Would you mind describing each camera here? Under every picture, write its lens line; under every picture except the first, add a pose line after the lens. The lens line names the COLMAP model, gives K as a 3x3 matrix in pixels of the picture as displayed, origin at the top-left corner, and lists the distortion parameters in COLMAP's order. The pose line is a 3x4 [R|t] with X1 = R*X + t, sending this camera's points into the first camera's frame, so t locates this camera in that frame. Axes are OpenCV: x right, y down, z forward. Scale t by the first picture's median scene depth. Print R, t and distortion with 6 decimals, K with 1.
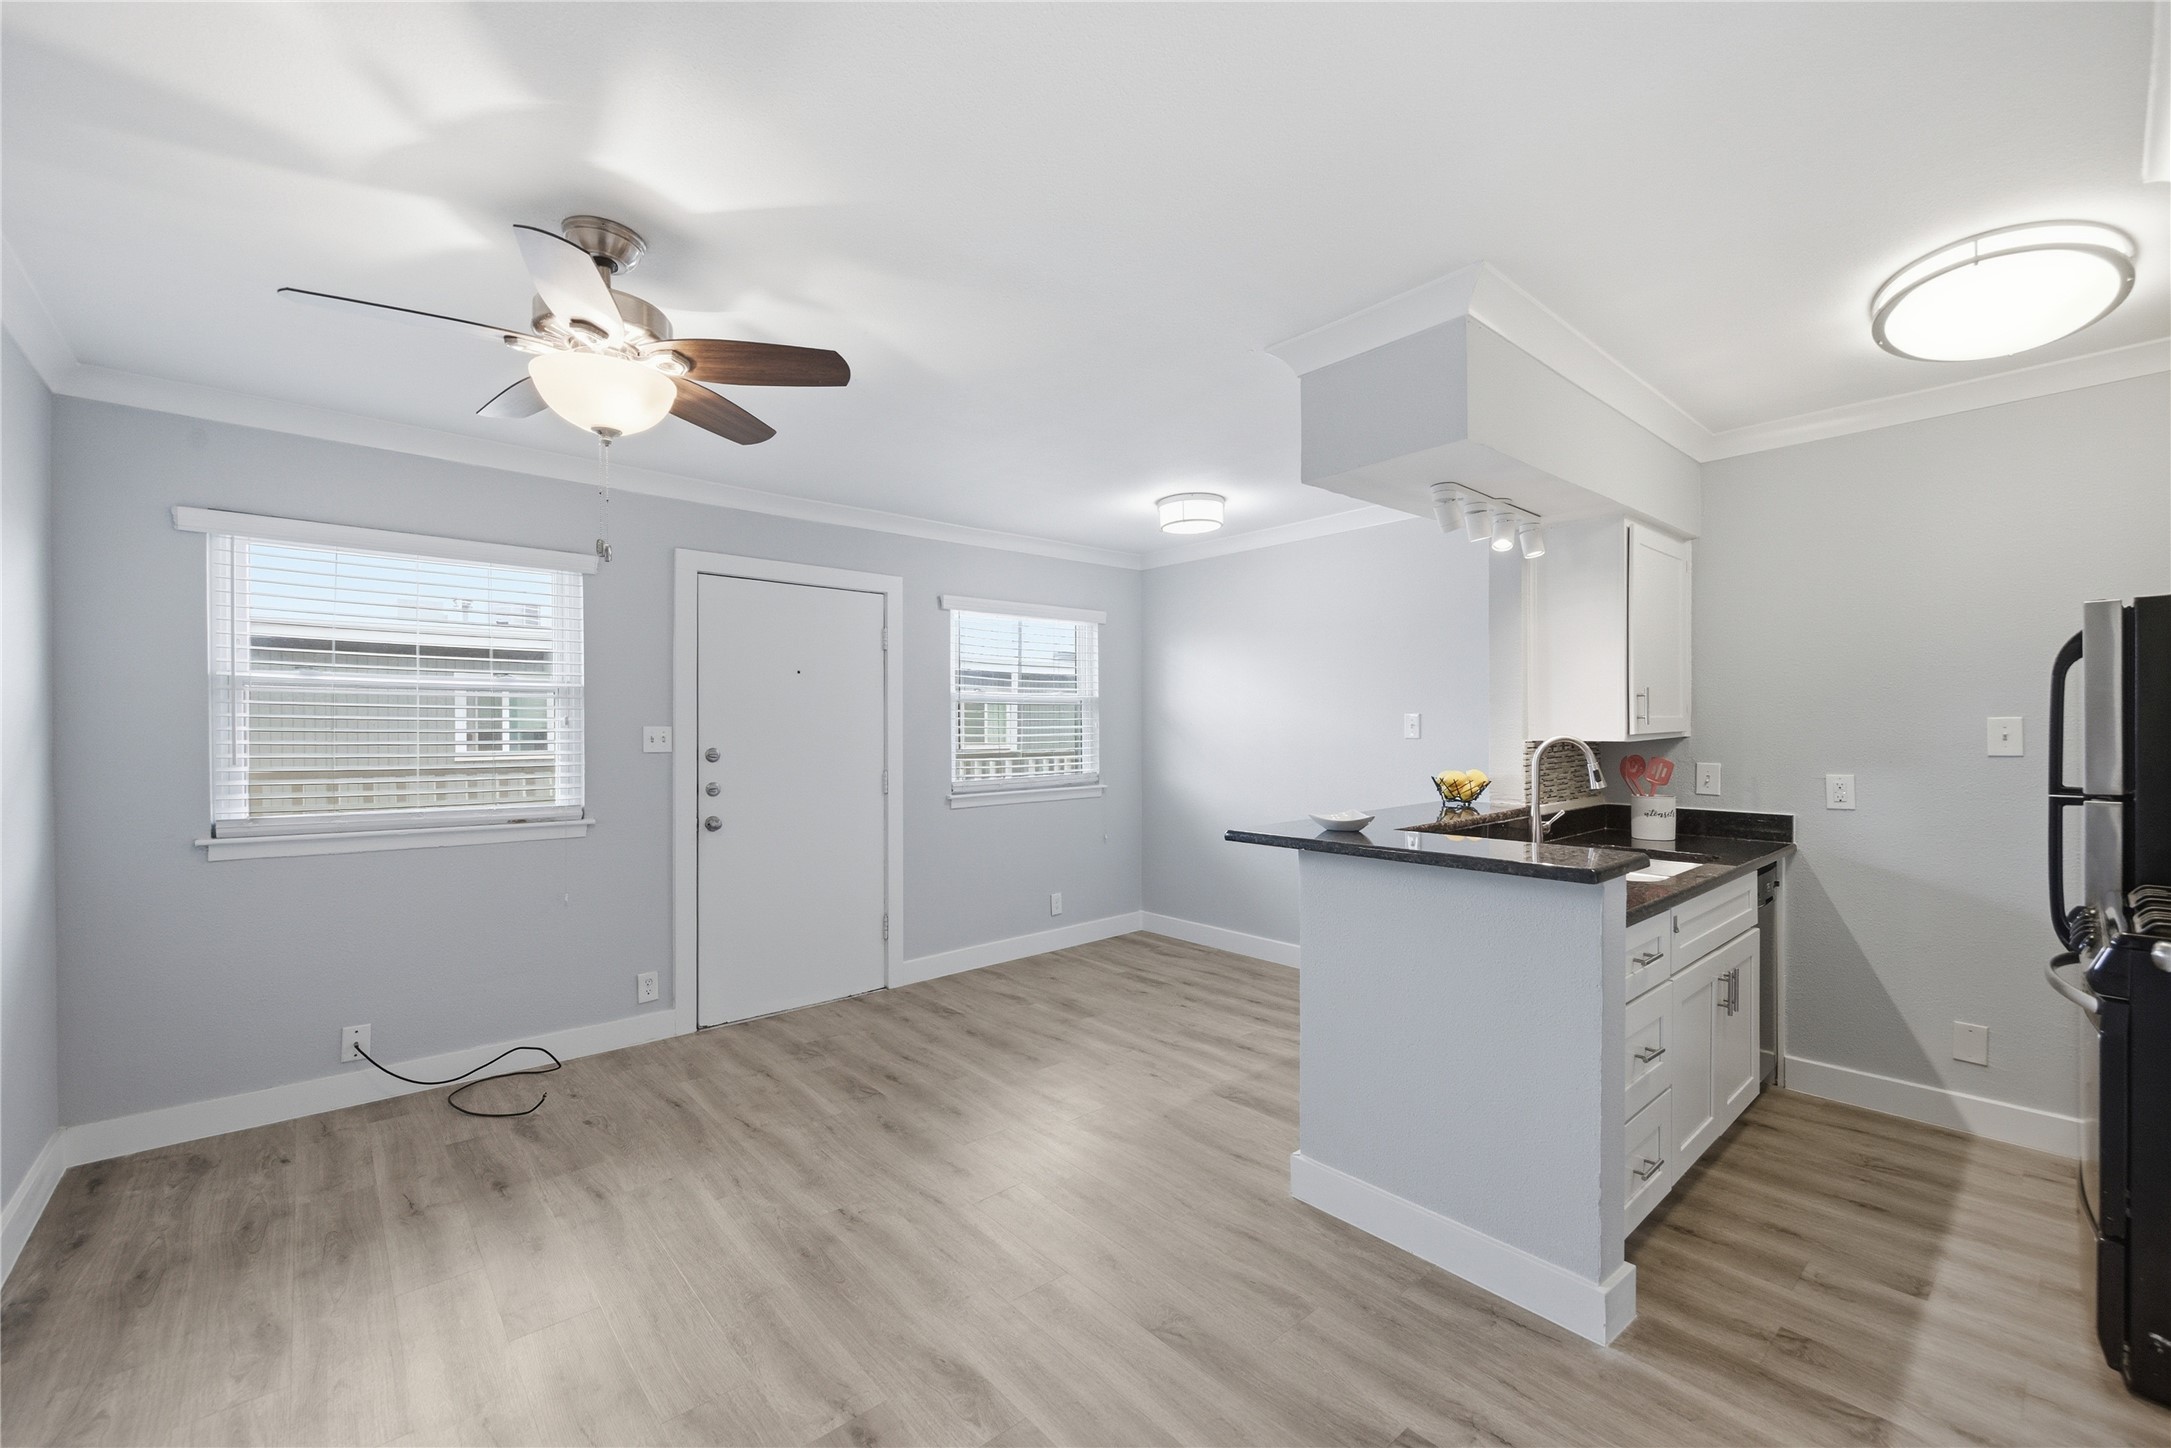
lens RADIAL K [[871.6, 0, 1093.1], [0, 871.6, 730.4], [0, 0, 1]] dist [0.004924, -0.000708]
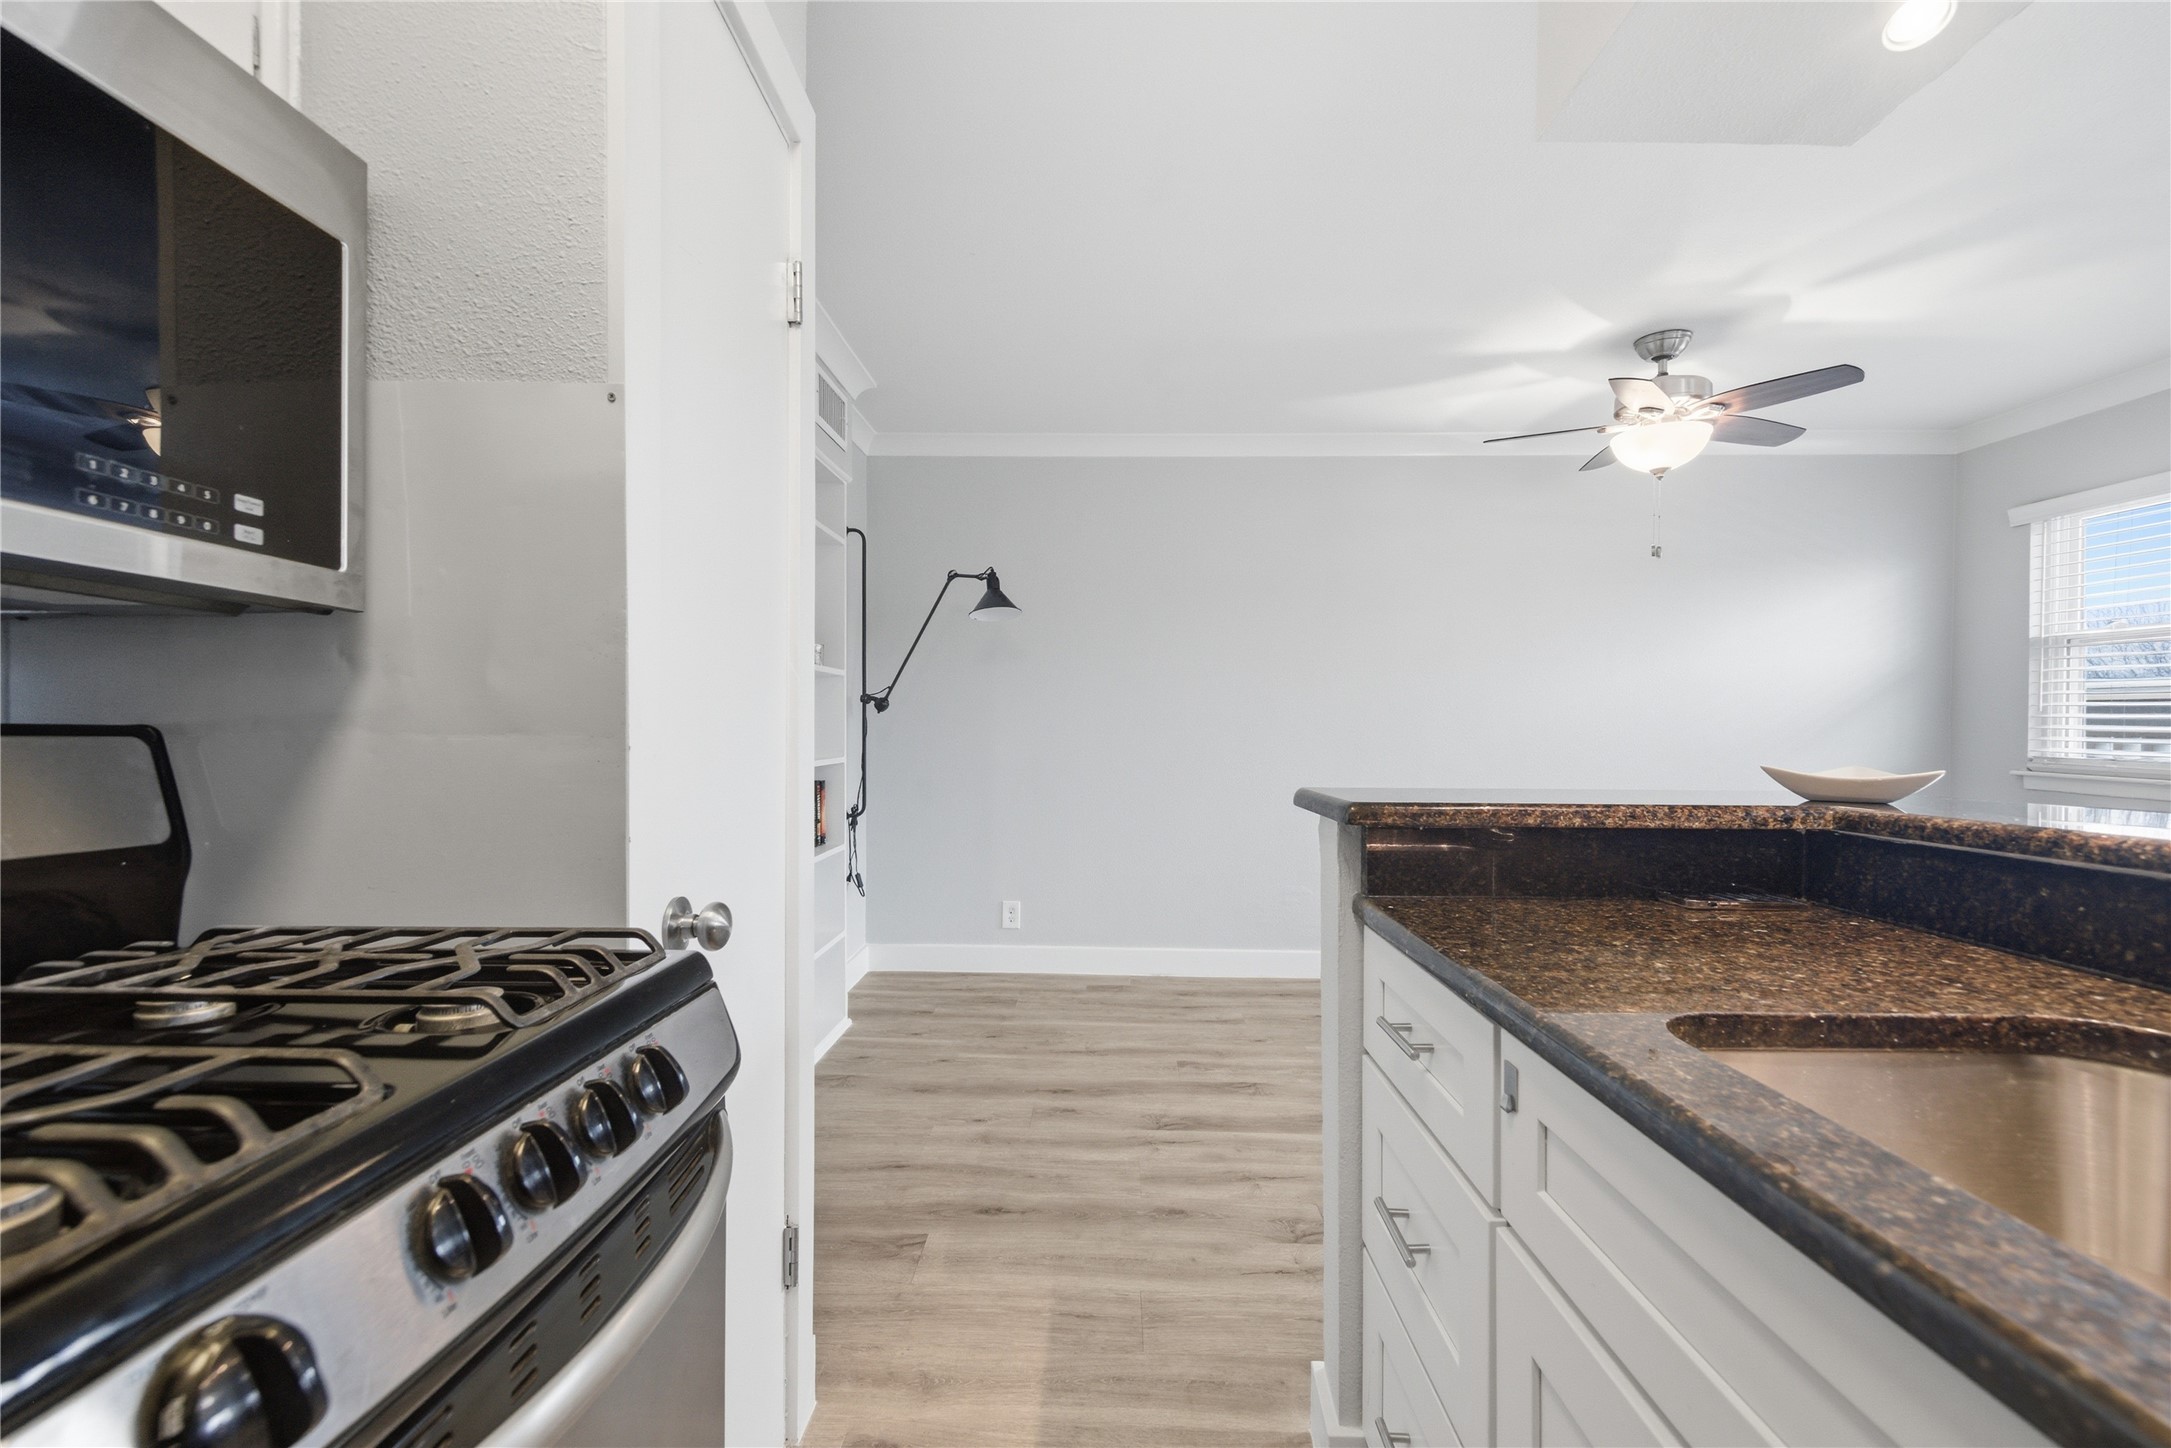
lens RADIAL K [[924.6, 0, 1077.4], [0, 924.6, 741.6], [0, 0, 1]] dist [-0.000935, 0.000366]
pose [[-0.686932, 0.011377, -0.726633, 0.751628], [-0.006380, 0.999745, 0.021685, 0.055155], [0.726694, 0.019532, -0.686684, 0.807525]]
